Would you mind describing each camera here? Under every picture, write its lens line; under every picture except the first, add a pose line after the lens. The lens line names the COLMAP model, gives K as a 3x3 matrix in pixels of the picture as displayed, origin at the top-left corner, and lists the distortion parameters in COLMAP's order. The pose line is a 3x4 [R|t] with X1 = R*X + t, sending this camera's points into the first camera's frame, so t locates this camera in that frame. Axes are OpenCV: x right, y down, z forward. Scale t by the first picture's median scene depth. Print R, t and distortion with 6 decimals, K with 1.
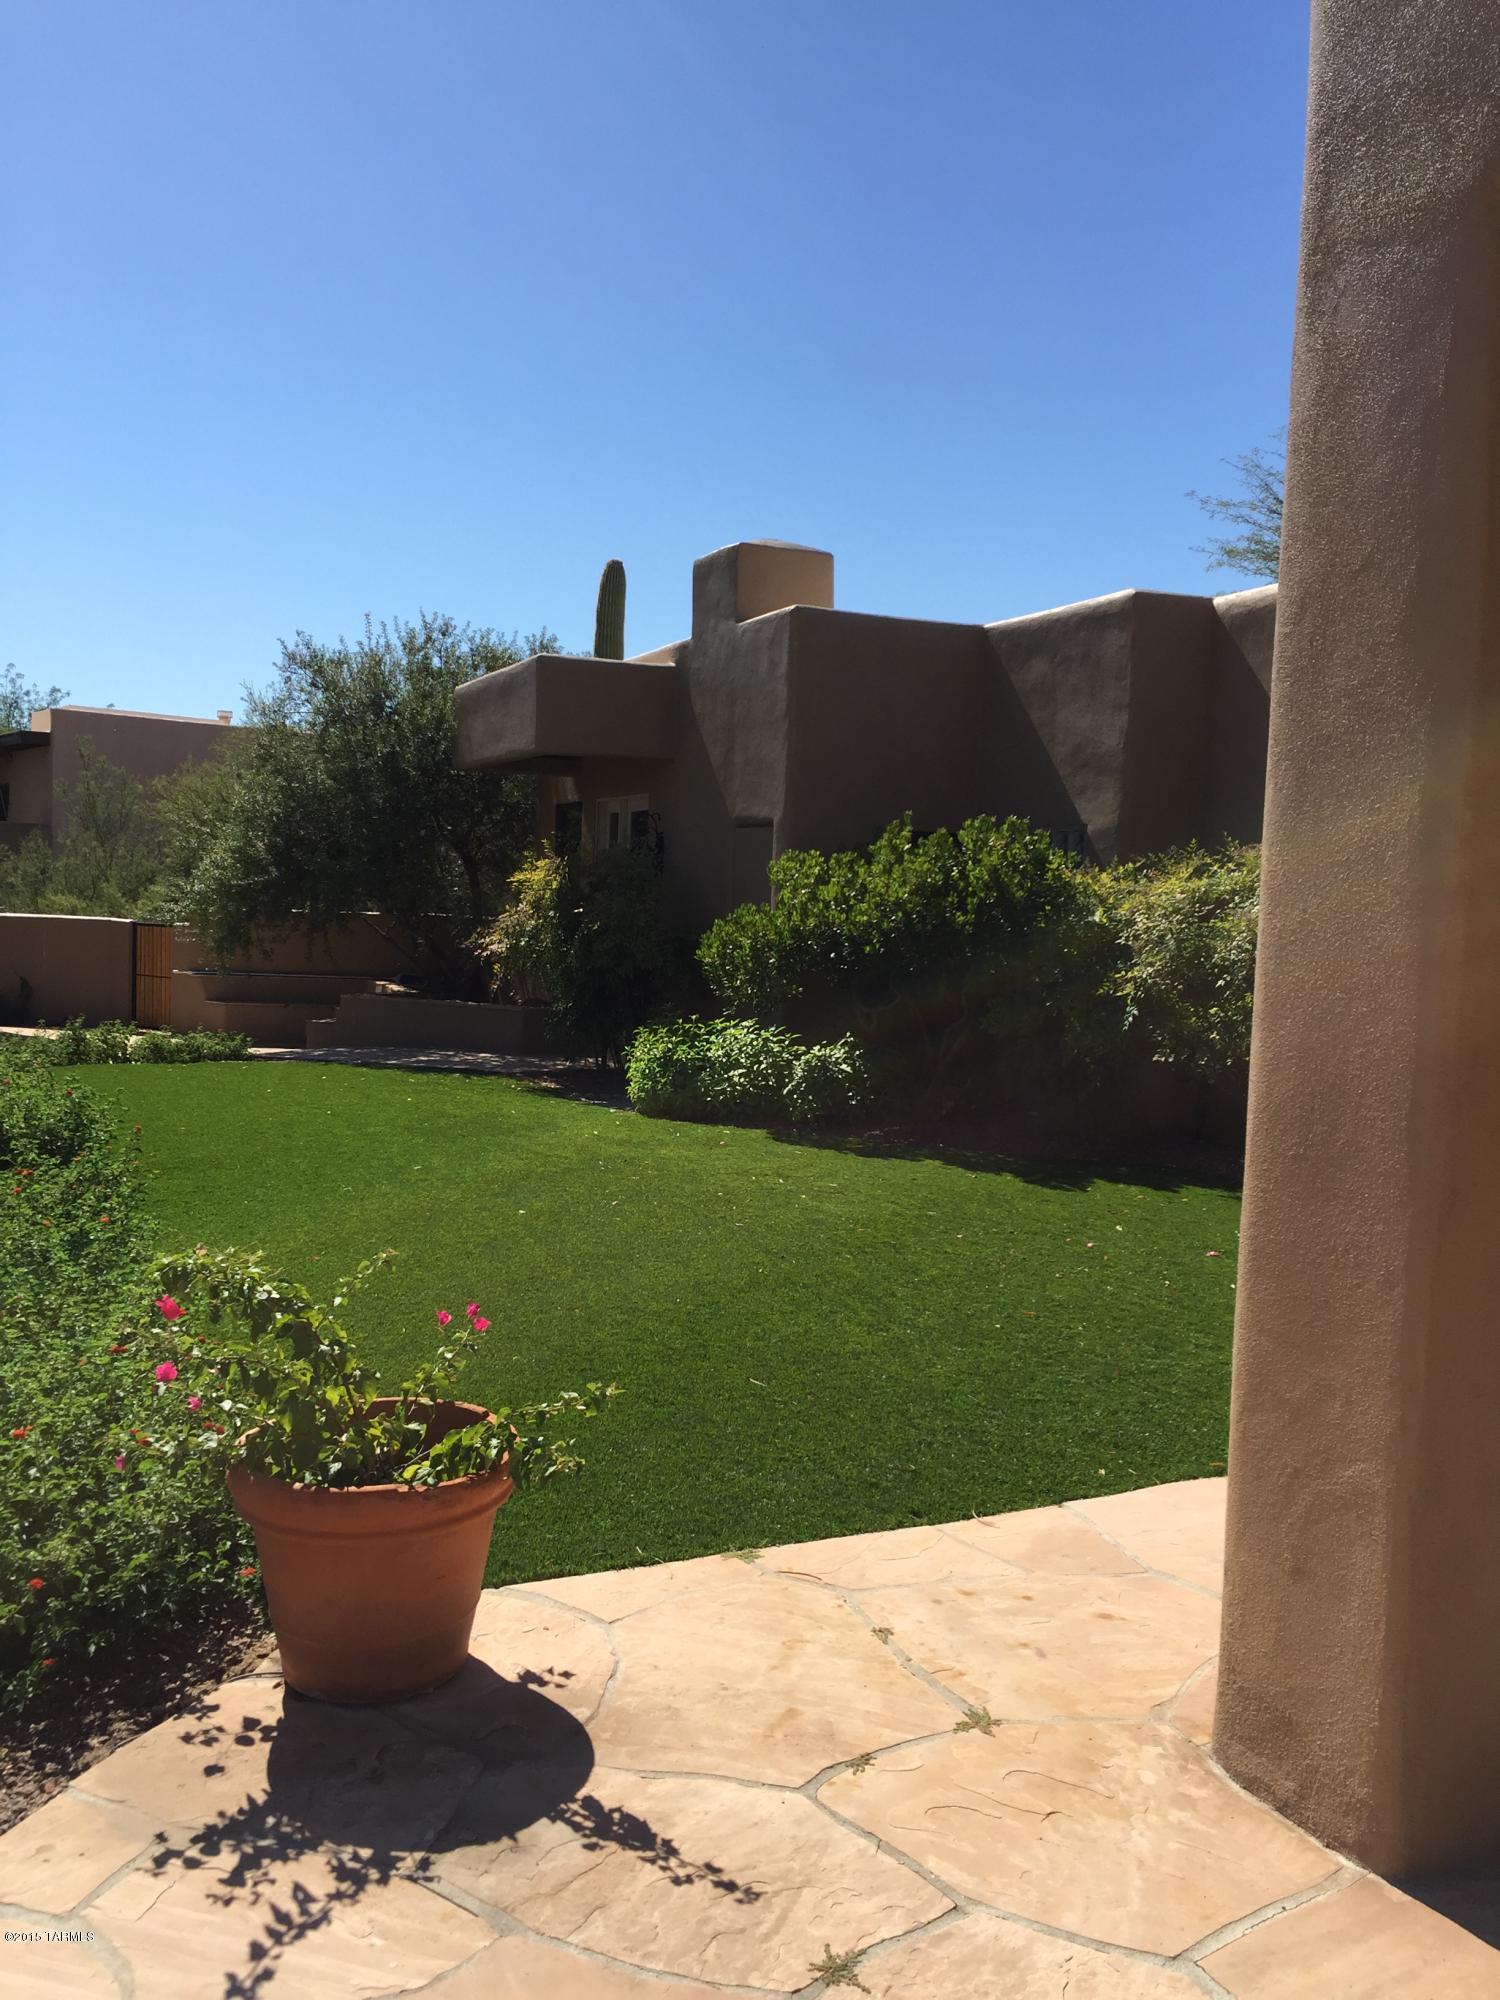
lens RADIAL K [[1689.4, 0, 750.0], [0, 1689.4, 996.8], [0, 0, 1]] dist [0.055257, -0.093471]
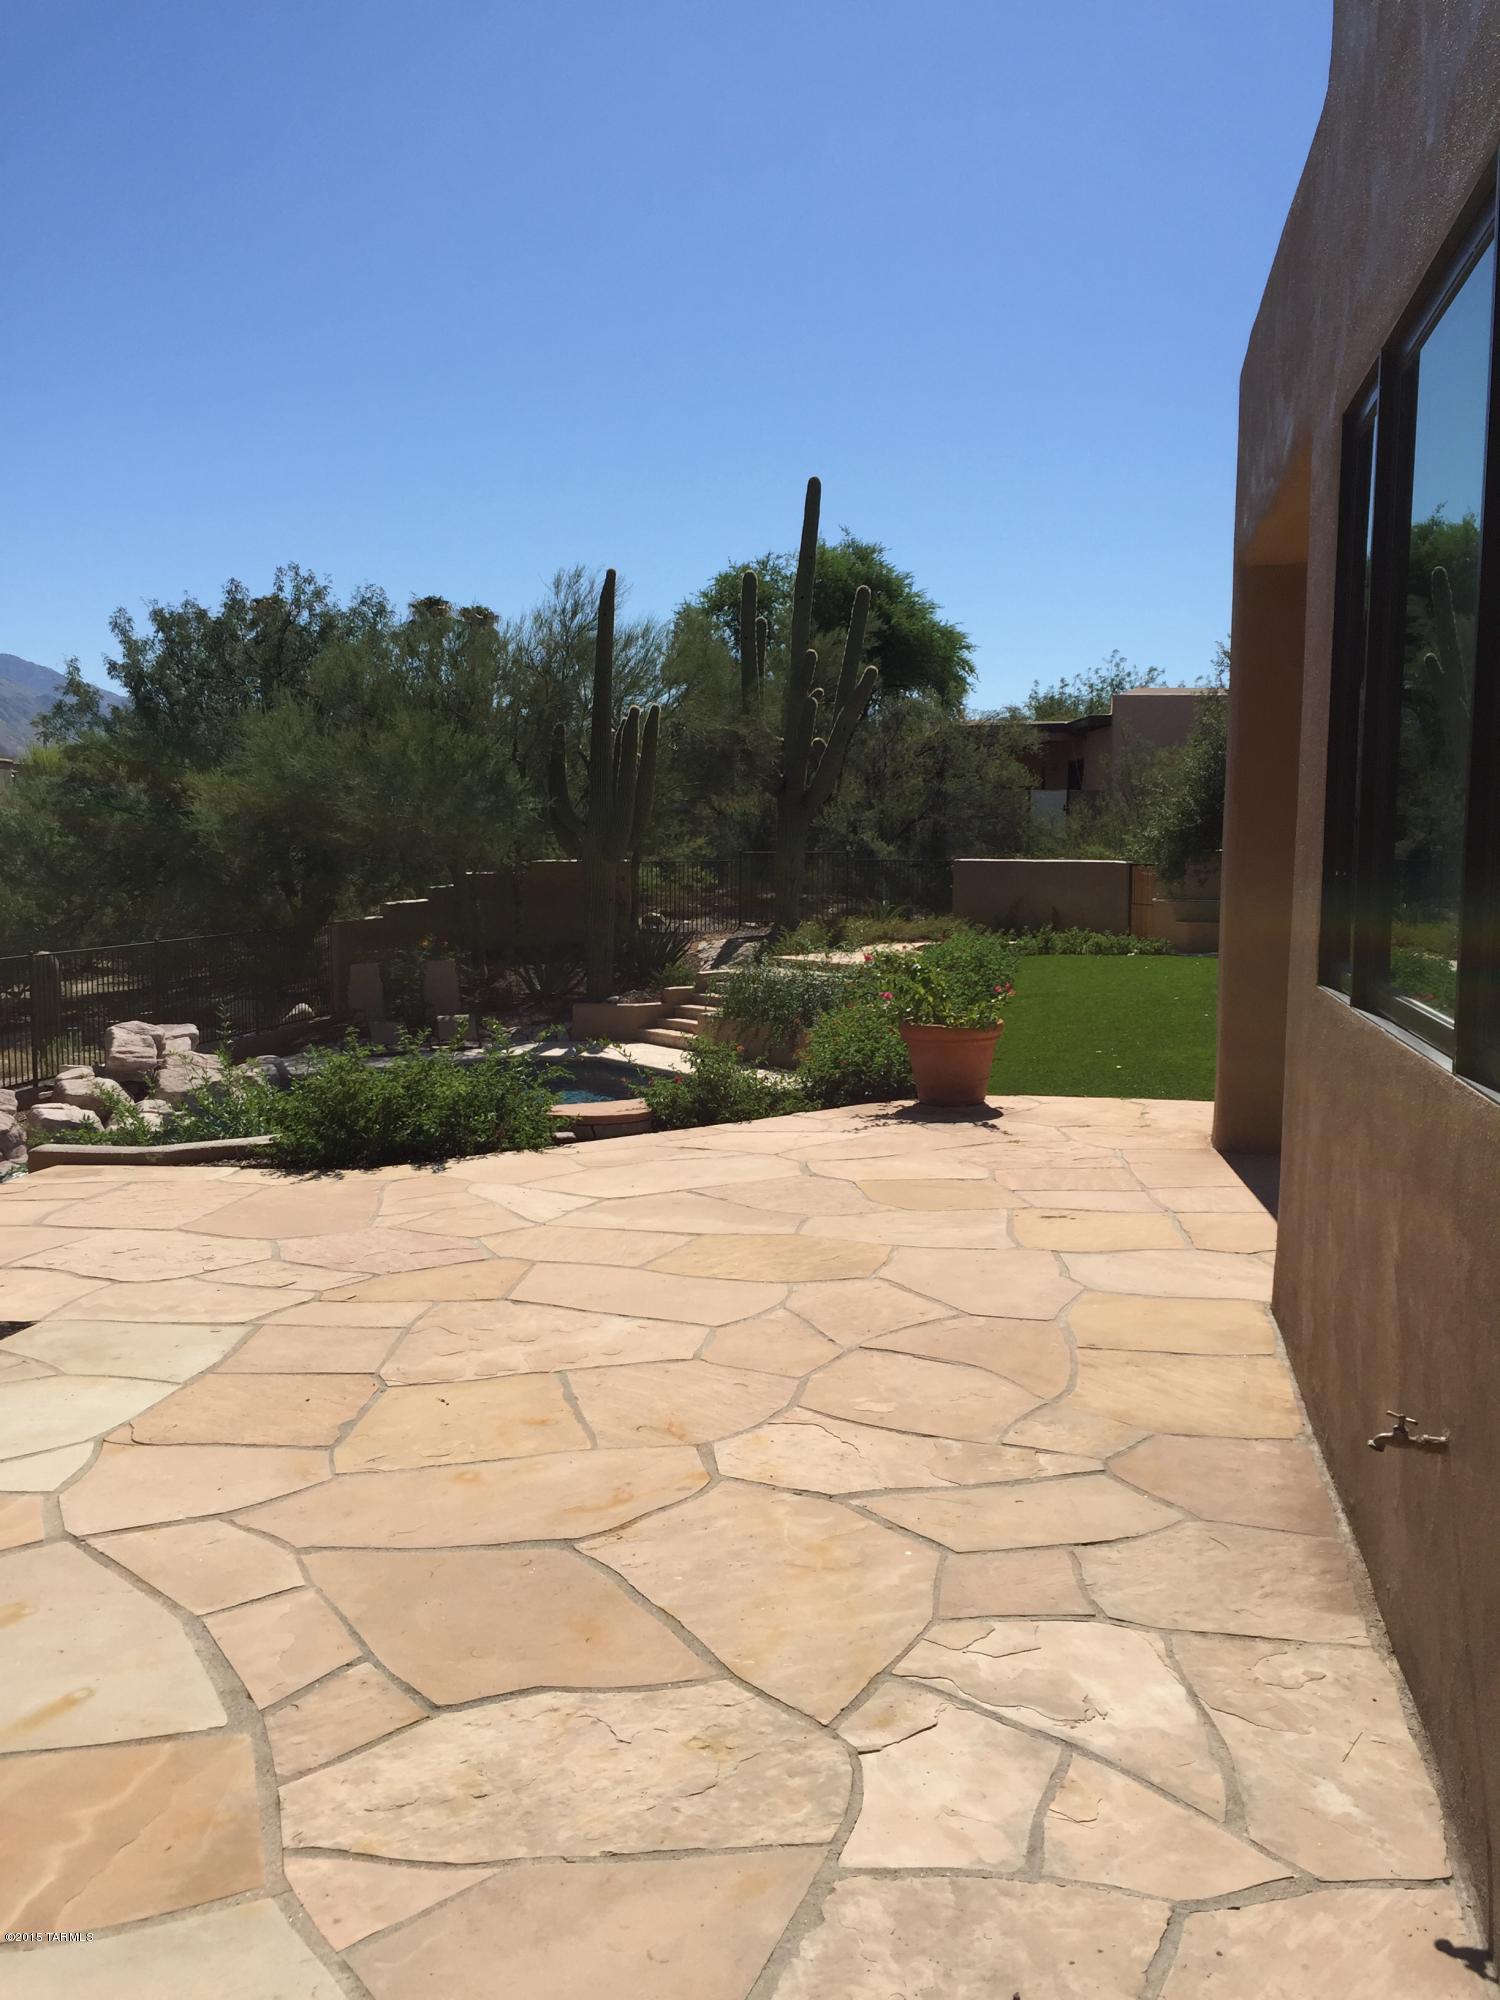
lens RADIAL K [[1689.4, 0, 754.9], [0, 1689.4, 1001.1], [0, 0, 1]] dist [0.055257, -0.093471]
pose [[0.804813, 0.028367, -0.592850, 0.131372], [-0.012235, 0.999438, 0.031213, 0.017661], [0.593402, -0.017867, 0.804708, -0.157142]]
